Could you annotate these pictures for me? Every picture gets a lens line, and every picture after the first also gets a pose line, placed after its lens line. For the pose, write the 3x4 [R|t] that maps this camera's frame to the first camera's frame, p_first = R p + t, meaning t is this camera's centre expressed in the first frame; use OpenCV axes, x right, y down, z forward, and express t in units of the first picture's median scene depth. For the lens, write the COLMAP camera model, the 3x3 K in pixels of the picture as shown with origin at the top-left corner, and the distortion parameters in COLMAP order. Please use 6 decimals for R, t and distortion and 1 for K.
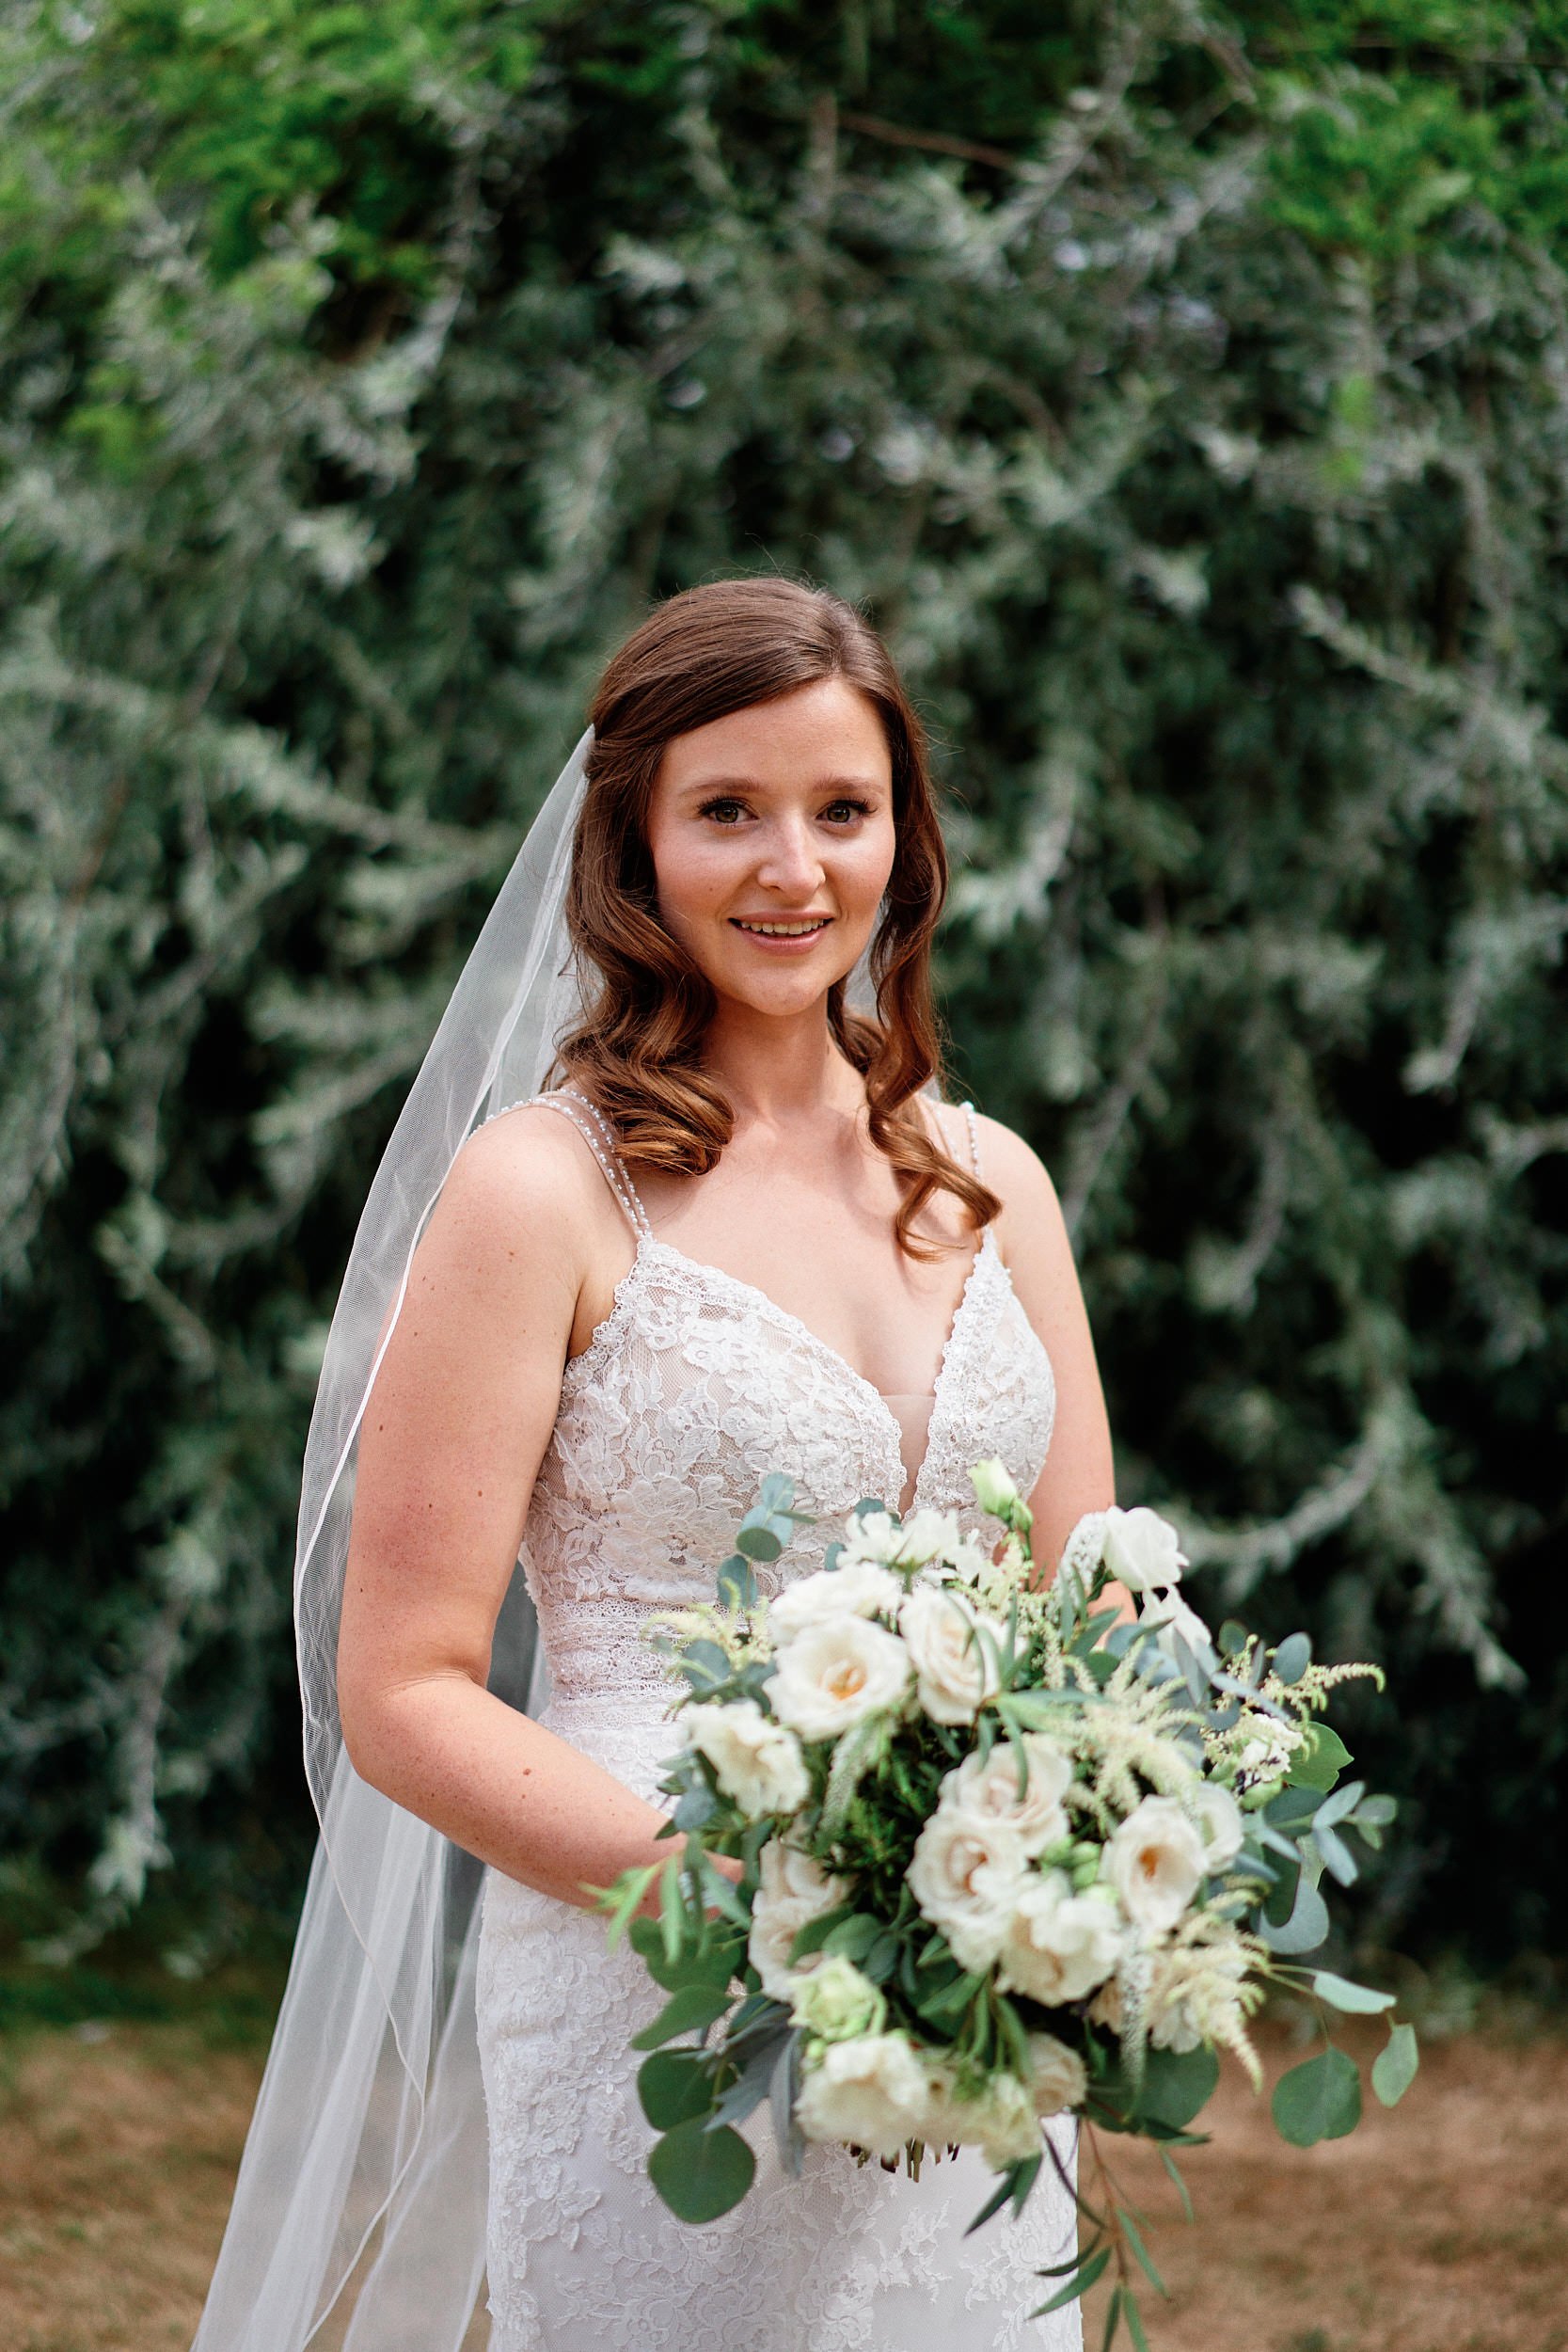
lens RADIAL K [[3592.0, 0, 842.8], [0, 3592.0, 1134.2], [0, 0, 1]] dist [0.148975, -0.909656]
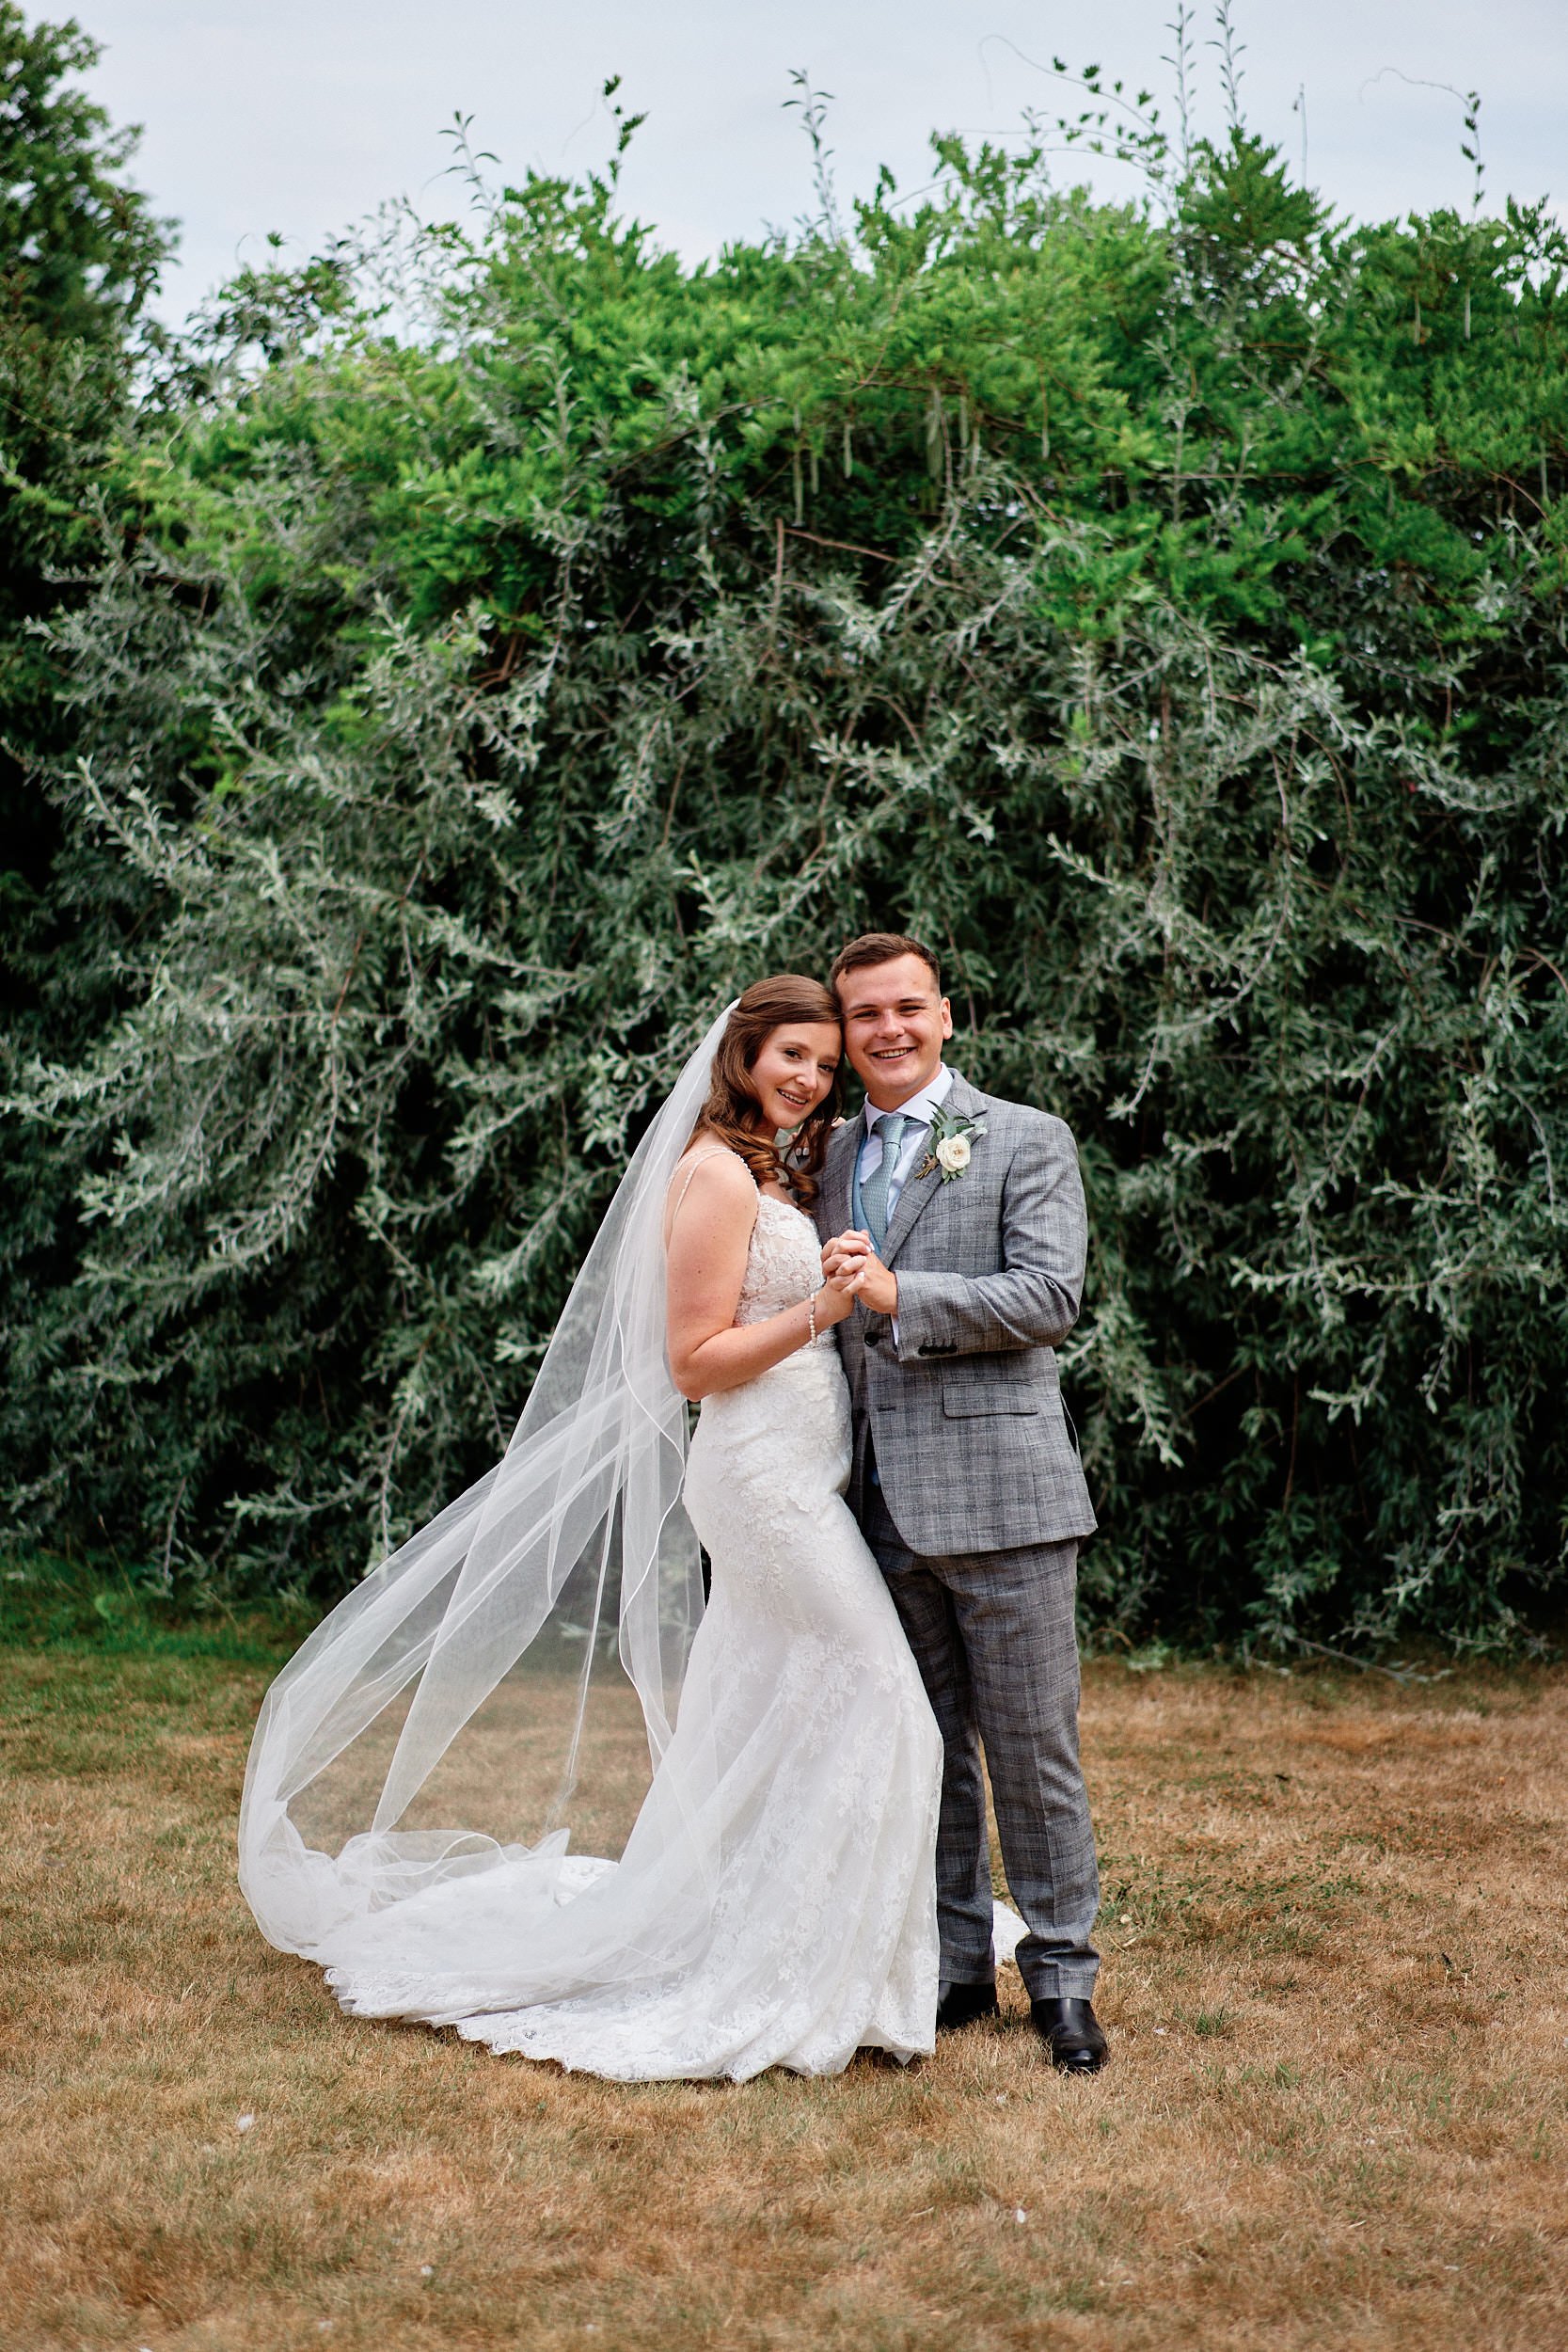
lens RADIAL K [[3592.0, 0, 842.8], [0, 3592.0, 1134.2], [0, 0, 1]] dist [0.148975, -0.909656]
pose [[0.999996, -0.002732, 0.000539, 0.023580], [0.002734, 0.999993, -0.002604, -0.000947], [-0.000532, 0.002605, 0.999996, -0.696154]]
